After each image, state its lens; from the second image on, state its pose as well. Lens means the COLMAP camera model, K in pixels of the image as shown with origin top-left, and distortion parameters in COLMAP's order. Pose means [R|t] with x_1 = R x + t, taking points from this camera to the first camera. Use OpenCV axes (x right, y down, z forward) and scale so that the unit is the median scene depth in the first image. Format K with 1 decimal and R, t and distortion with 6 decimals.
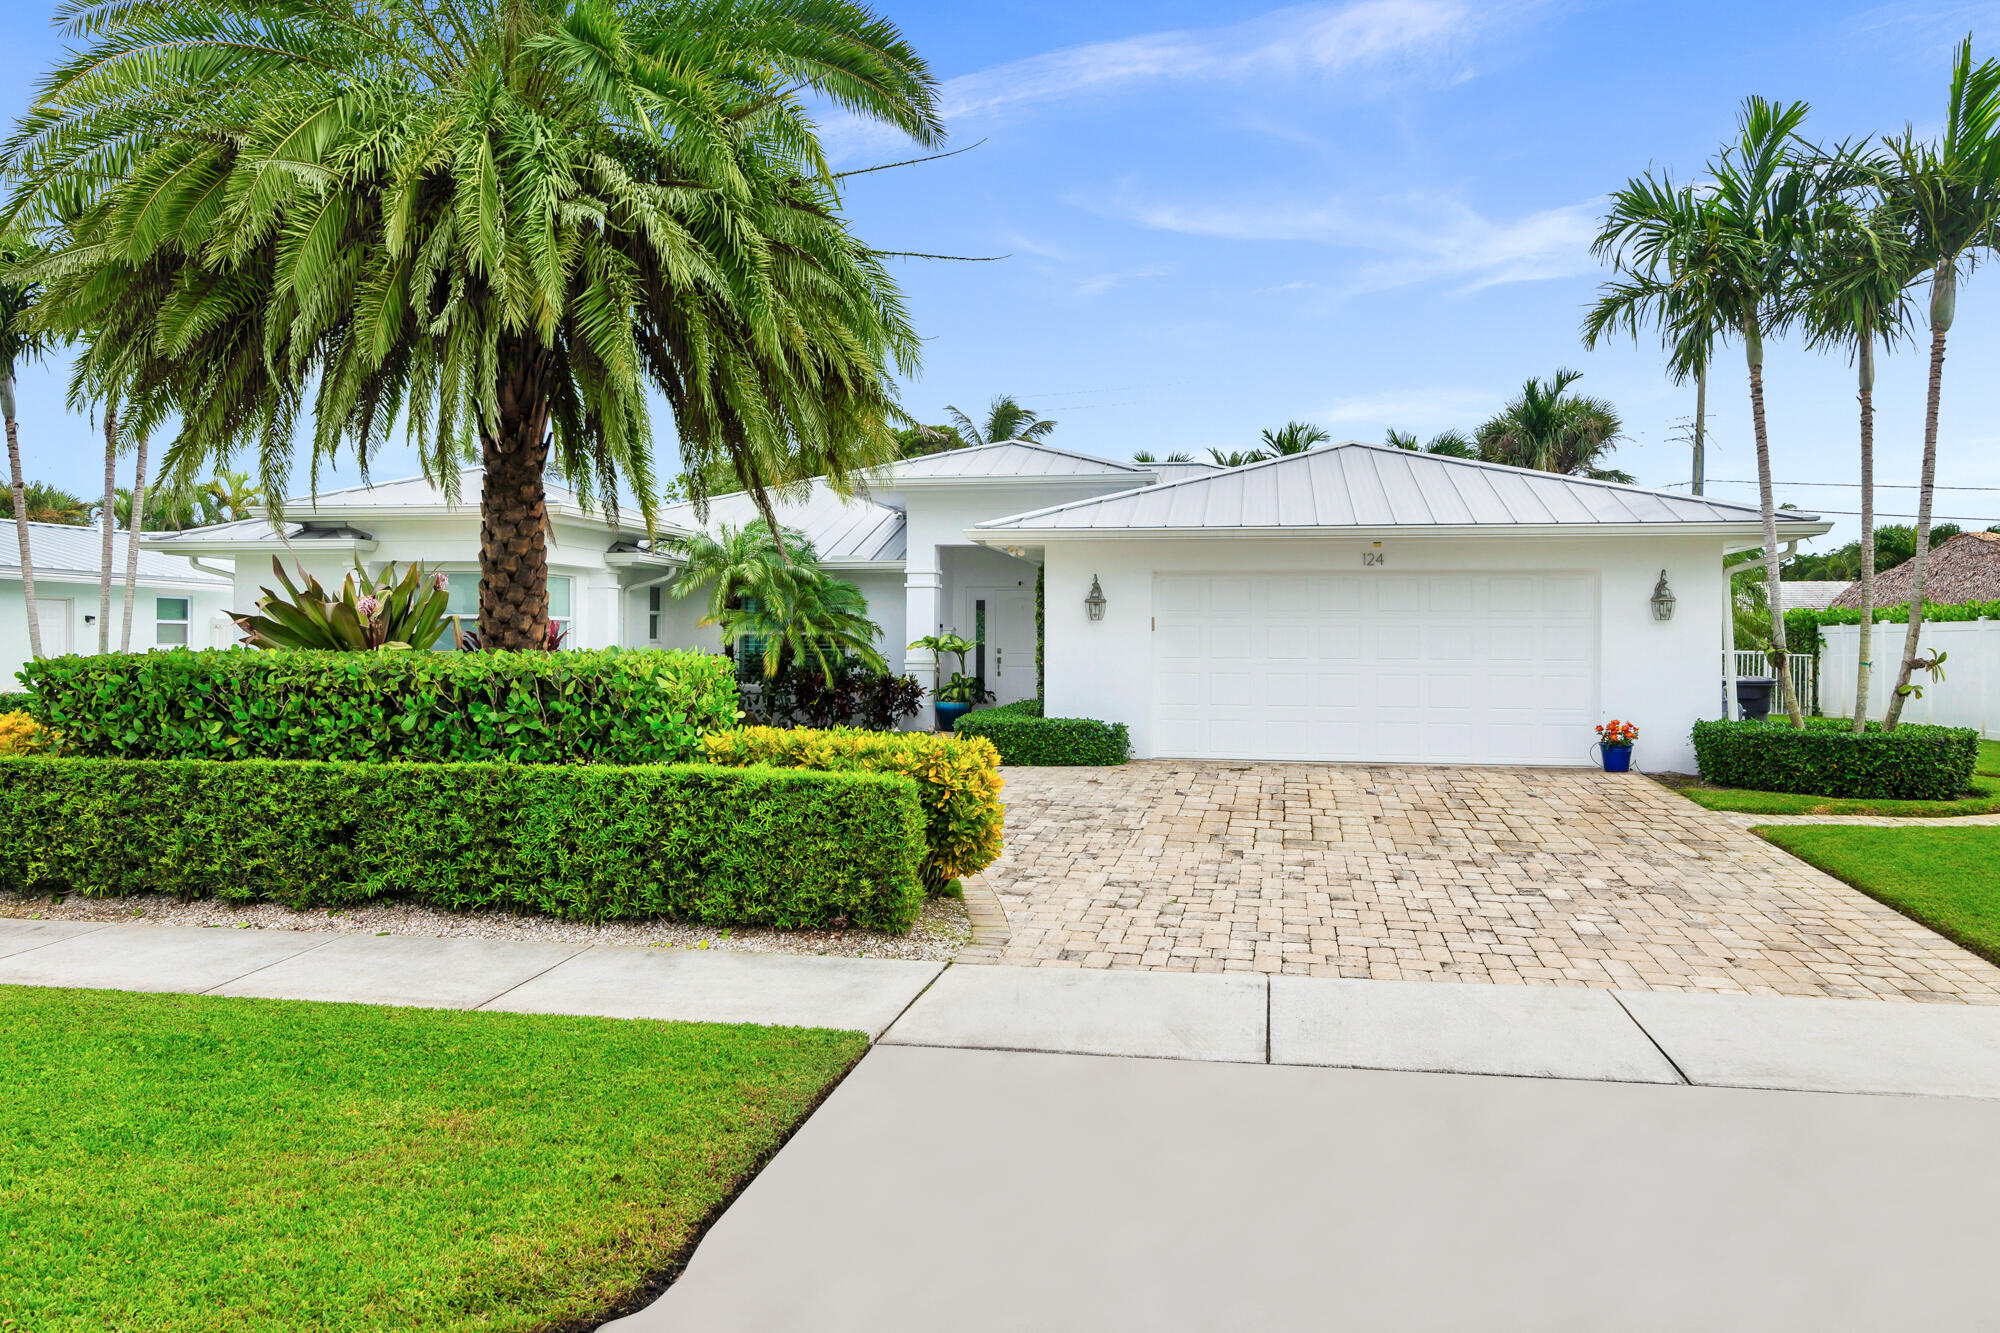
lens RADIAL K [[1438.2, 0, 1004.5], [0, 1438.2, 668.5], [0, 0, 1]] dist [-0.013686, -0.000793]
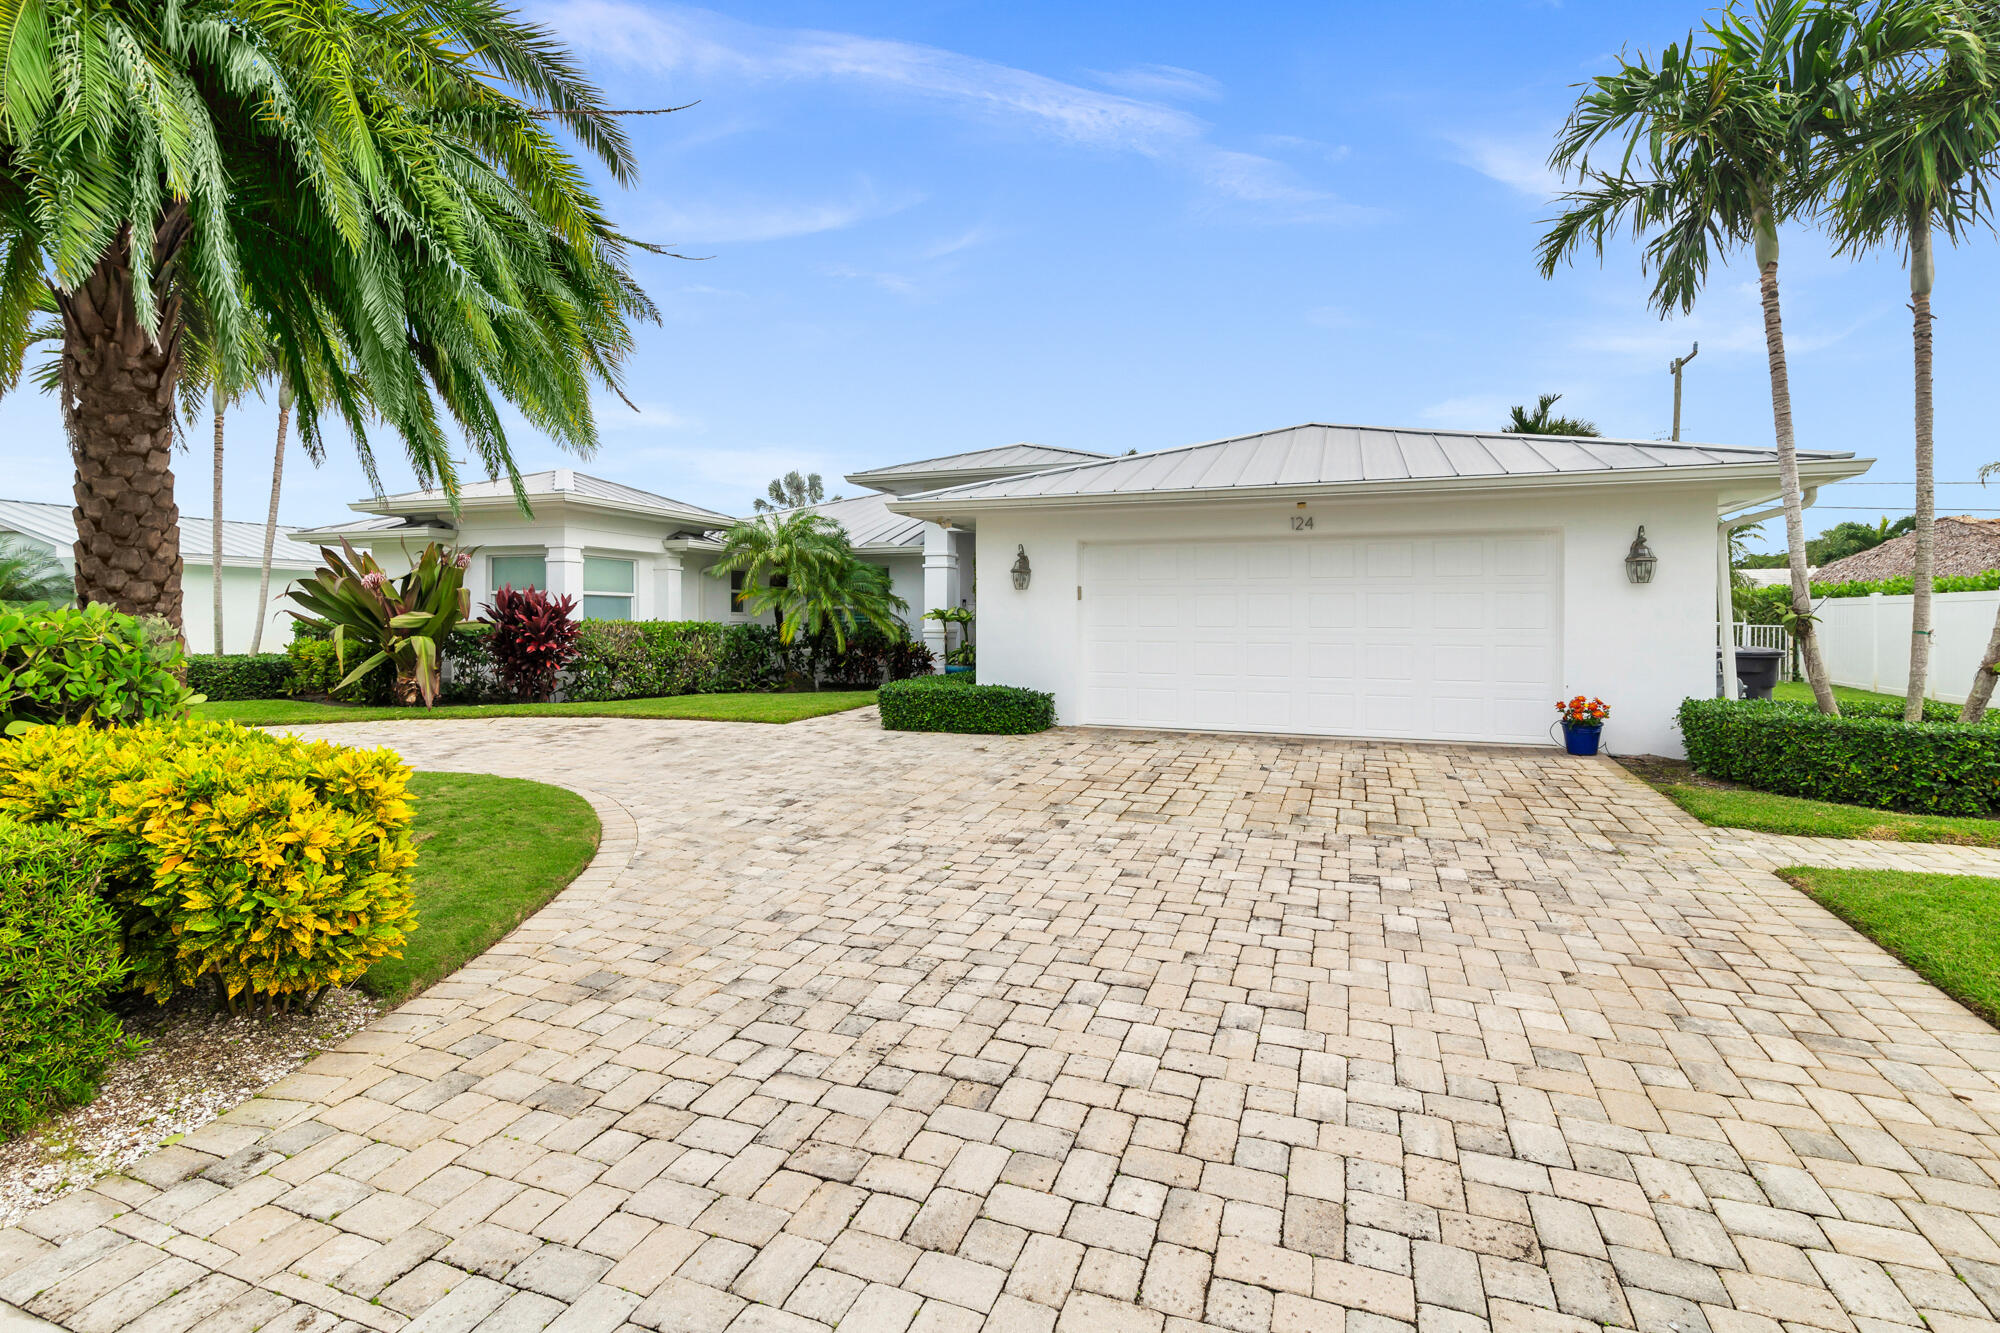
lens RADIAL K [[932.1, 0, 983.2], [0, 932.1, 634.2], [0, 0, 1]] dist [-0.001351, -0.000065]
pose [[0.983123, 0.001574, -0.182938, 0.168555], [-0.002159, 0.999993, -0.003000, 0.000246], [0.182932, 0.003345, 0.983120, 0.366905]]
